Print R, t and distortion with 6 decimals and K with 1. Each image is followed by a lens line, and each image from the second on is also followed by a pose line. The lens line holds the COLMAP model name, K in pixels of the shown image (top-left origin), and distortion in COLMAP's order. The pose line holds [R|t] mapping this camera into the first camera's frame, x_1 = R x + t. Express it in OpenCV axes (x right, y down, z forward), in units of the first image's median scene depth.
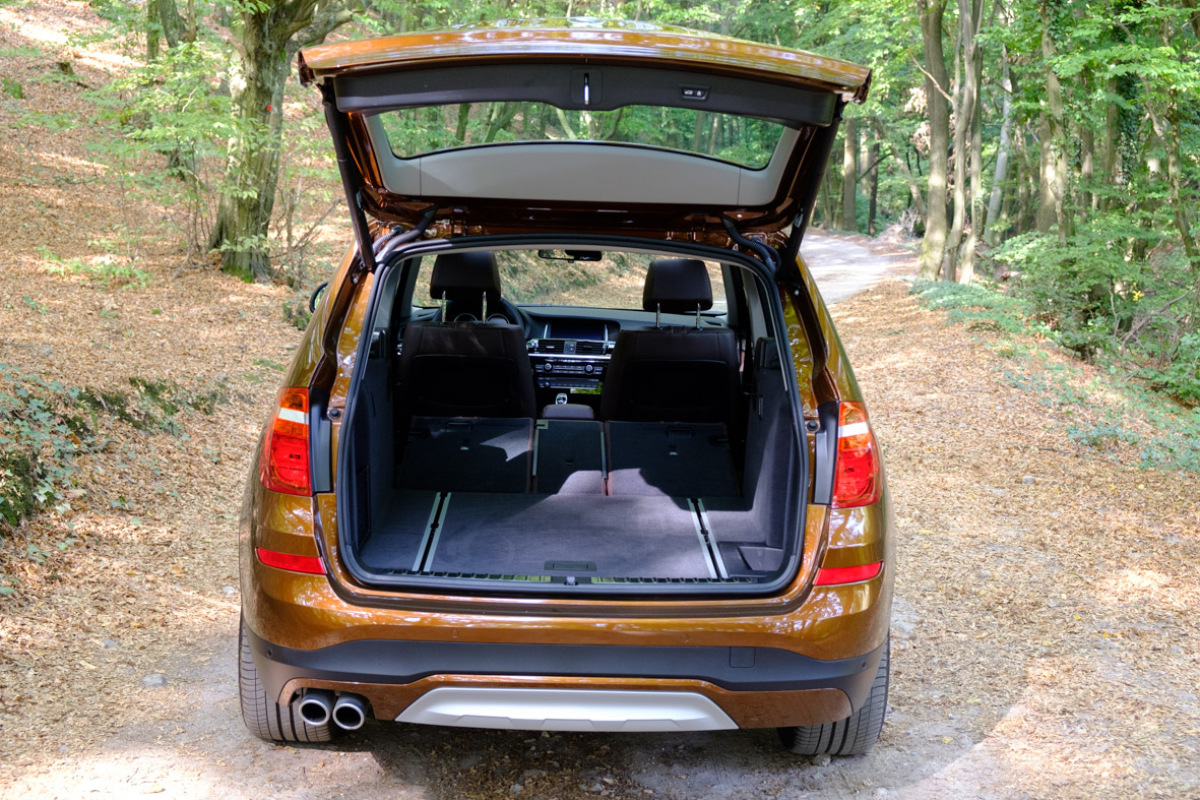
lens RADIAL K [[1638.3, 0, 597.5], [0, 1638.3, 400.6], [0, 0, 1]] dist [0.083740, 0.000000]
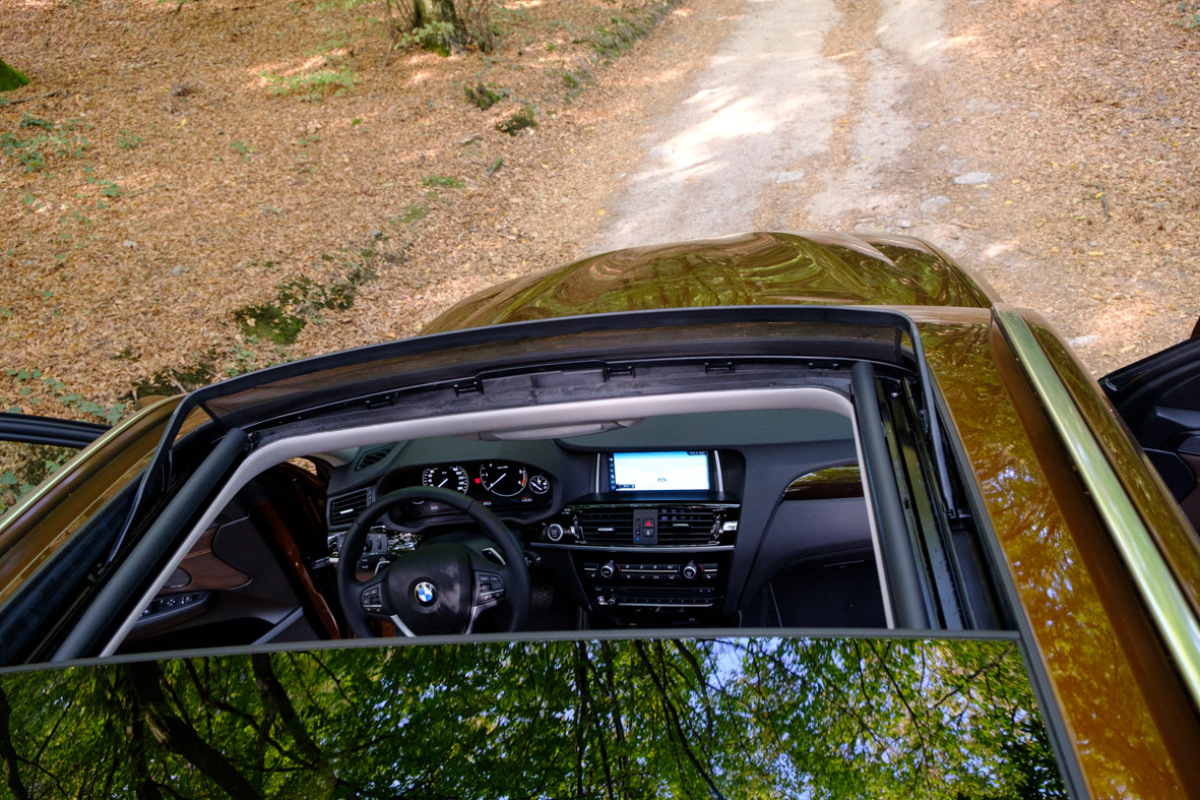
lens RADIAL K [[928.3, 0, 594.3], [0, 928.3, 400.3], [0, 0, 1]] dist [-0.046459, 0.032808]
pose [[0.962807, -0.109079, -0.247192, 0.020085], [0.199889, 0.903113, 0.380042, -0.086329], [0.181787, -0.415318, 0.891327, 0.384635]]
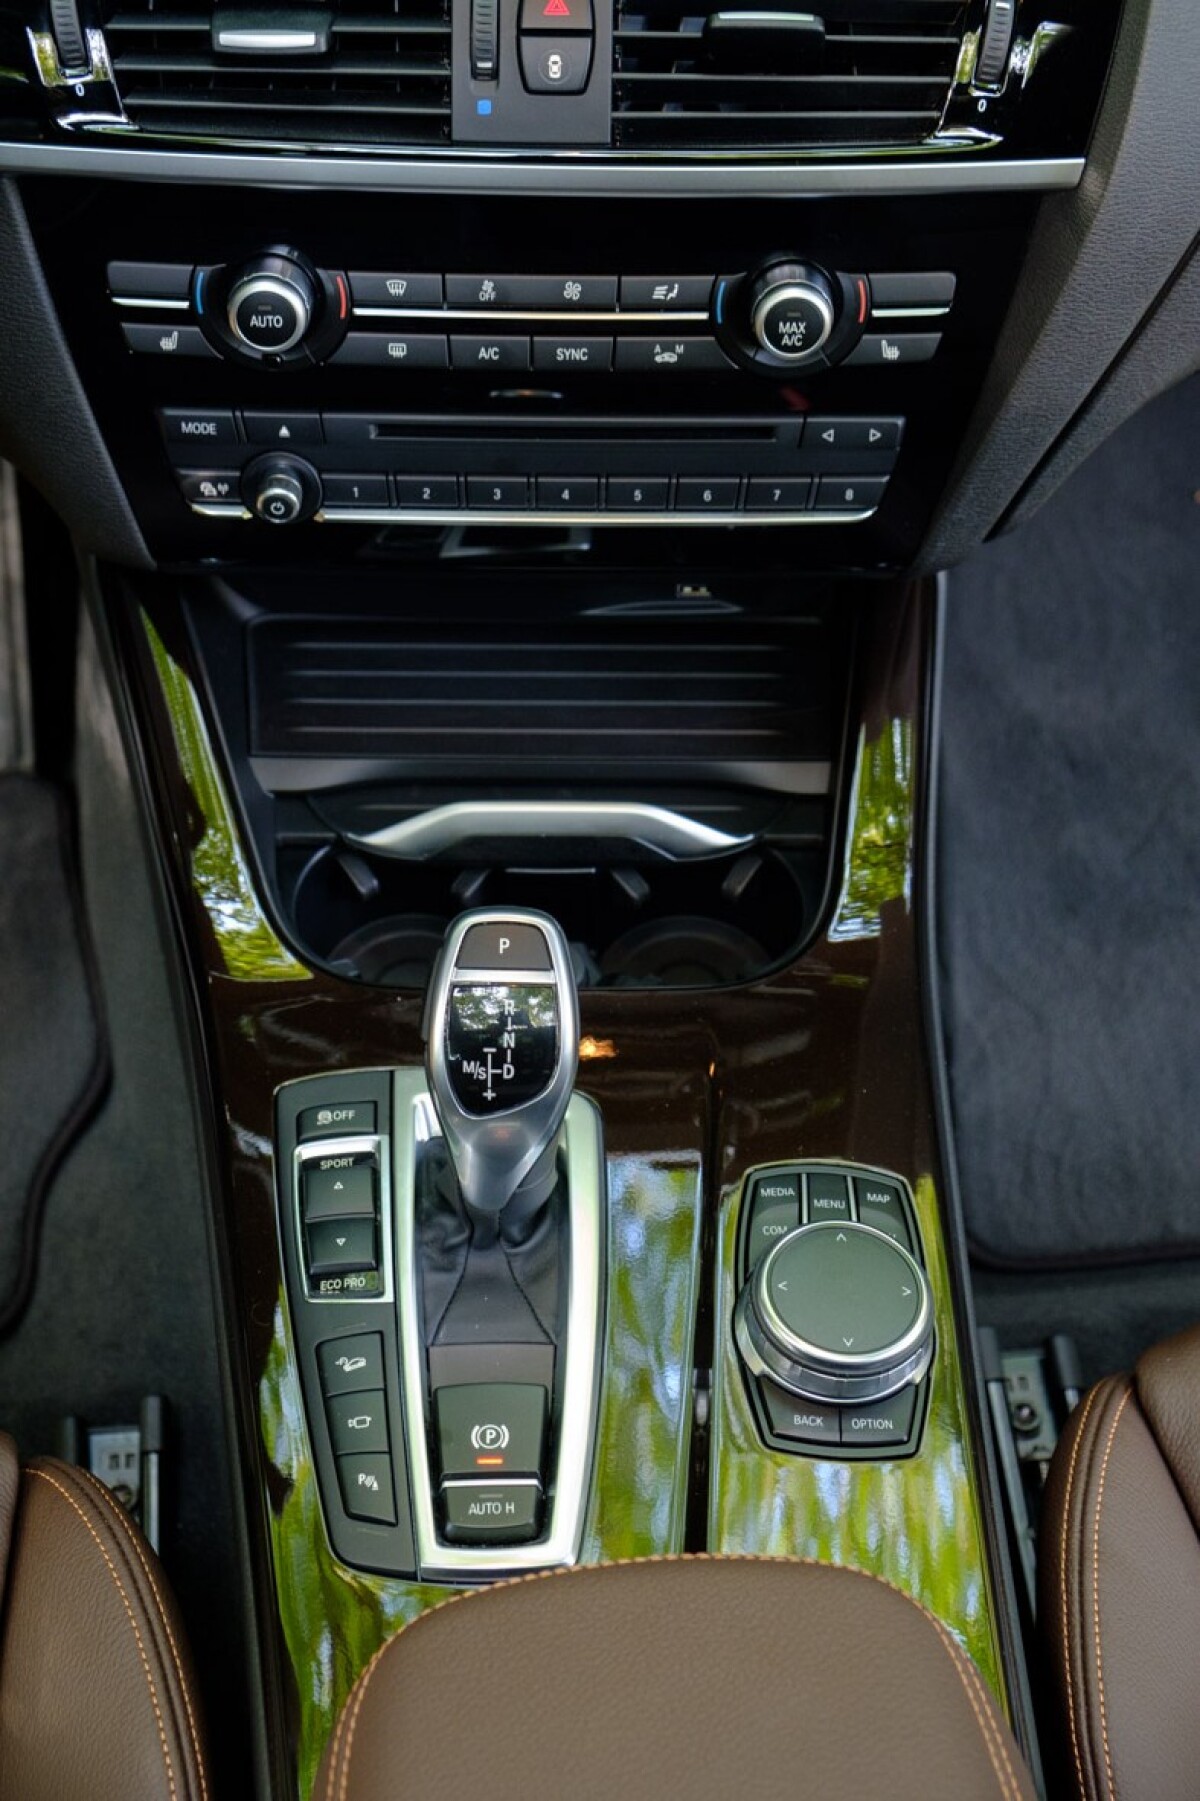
lens RADIAL K [[2624.5, 0, 604.4], [0, 2624.5, 858.4], [0, 0, 1]] dist [-0.009660, 0.000000]
pose [[0.996906, -0.068593, 0.038381, -0.010378], [0.021123, 0.704132, 0.709755, -0.045505], [-0.075709, -0.706748, 0.703402, 0.443777]]
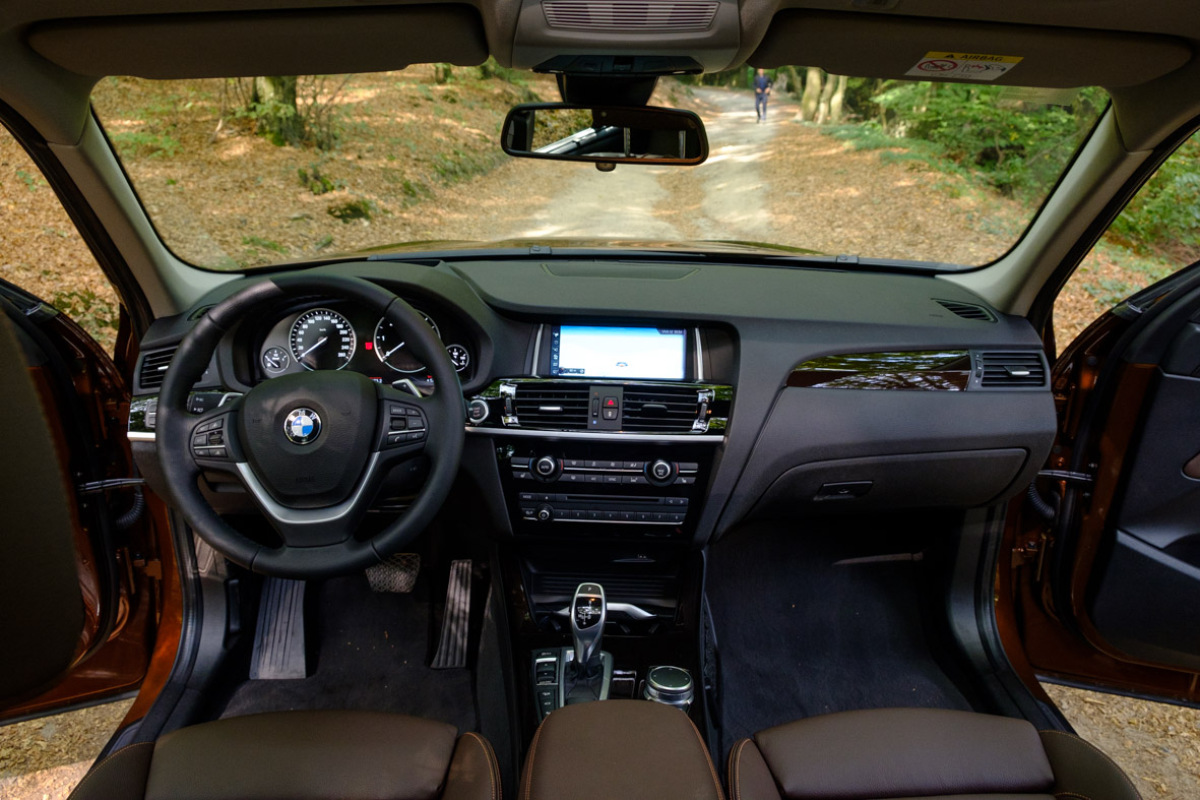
lens RADIAL K [[928.3, 0, 605.0], [0, 928.3, 398.1], [0, 0, 1]] dist [-0.046459, 0.032808]
pose [[0.999632, -0.024127, 0.012421, -0.009695], [0.020882, 0.976239, 0.215687, -0.039160], [-0.017329, -0.215348, 0.976384, 0.400780]]
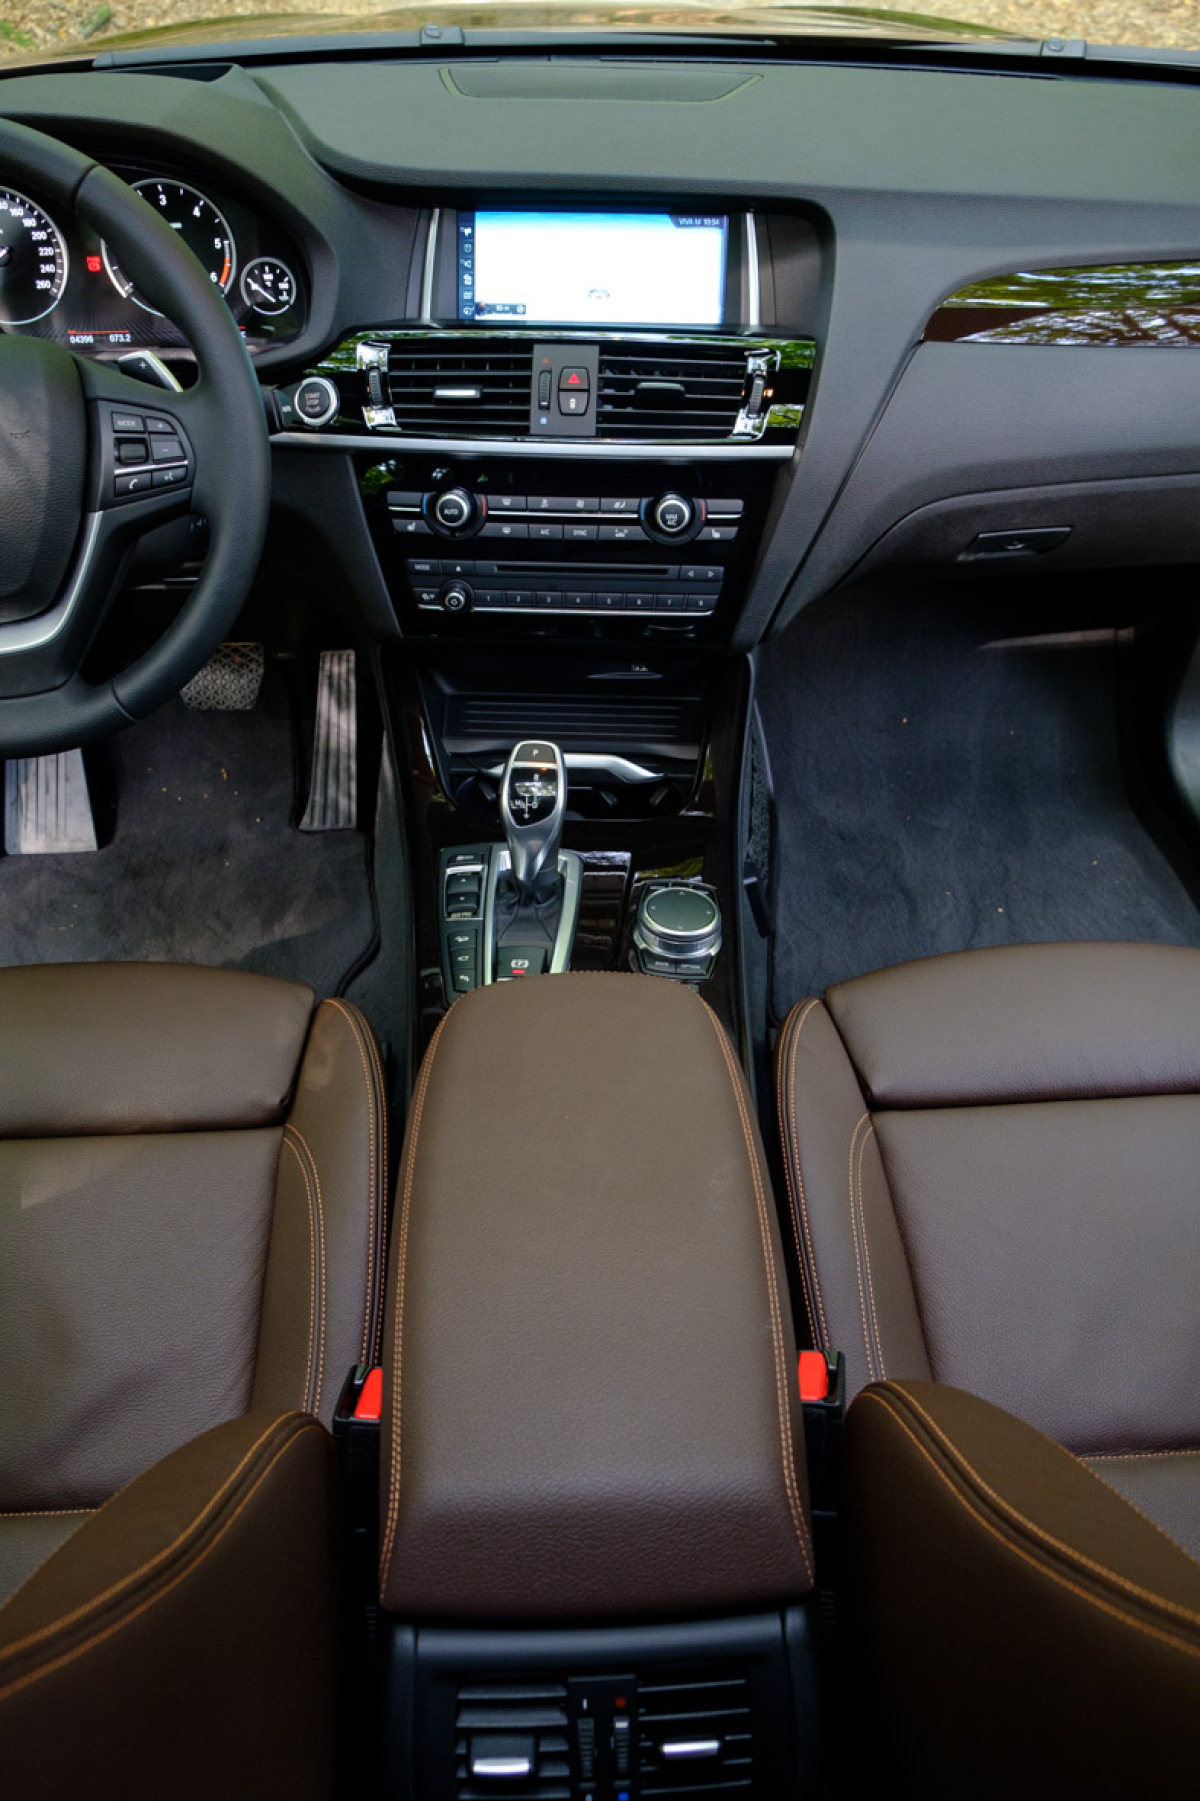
lens RADIAL K [[1393.2, 0, 604.9], [0, 1393.2, 895.2], [0, 0, 1]] dist [-0.046459, 0.032808]
pose [[0.999318, -0.035616, -0.009737, -0.006390], [0.034618, 0.812058, 0.582549, -0.038317], [-0.012841, -0.582489, 0.812737, 0.420384]]
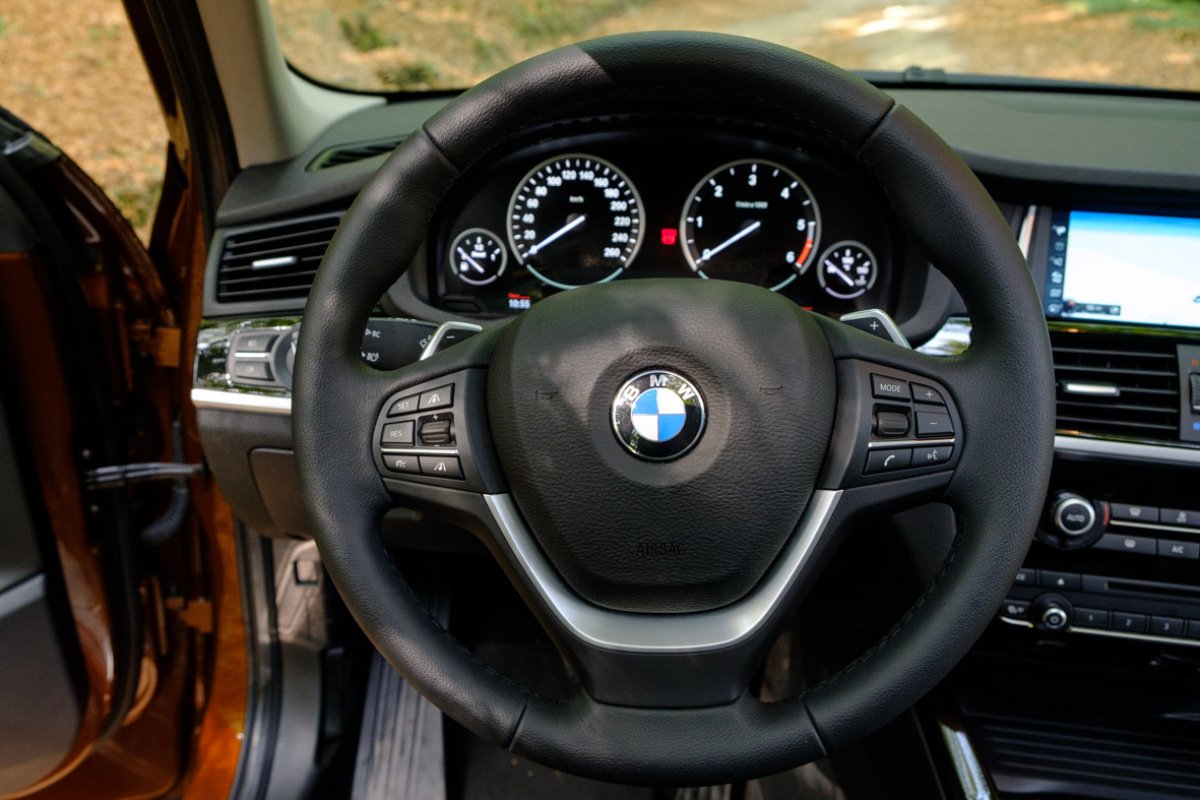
lens RADIAL K [[1170.1, 0, 515.1], [0, 1170.1, 429.9], [0, 0, 1]] dist [-0.026045, 0.000000]
pose [[0.991436, 0.035524, -0.125673, -0.035474], [0.002213, 0.957586, 0.288139, -0.031053], [0.130578, -0.285950, 0.949306, 0.440647]]
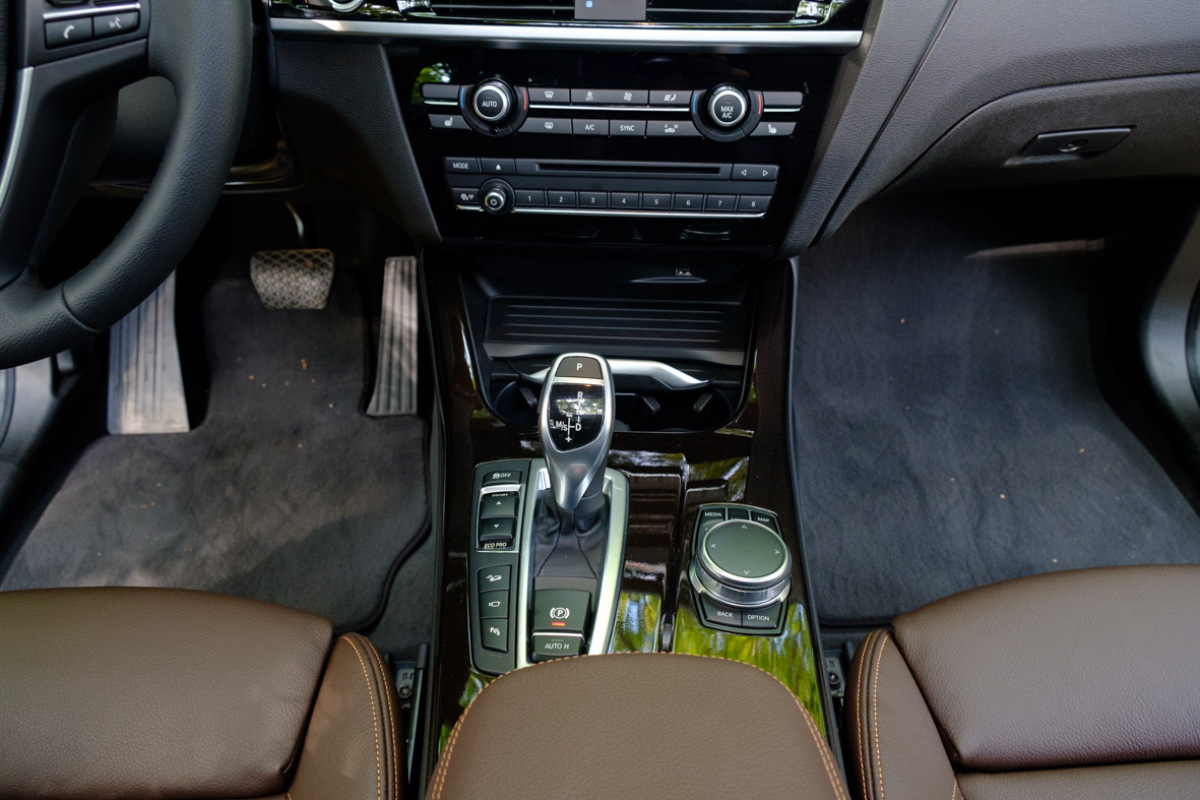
lens RADIAL K [[928.3, 0, 604.3], [0, 928.3, 396.2], [0, 0, 1]] dist [-0.046459, 0.032808]
pose [[0.999262, -0.030261, -0.023667, -0.008350], [0.038312, 0.830385, 0.555871, -0.024473], [0.002832, -0.556368, 0.830931, 0.448024]]
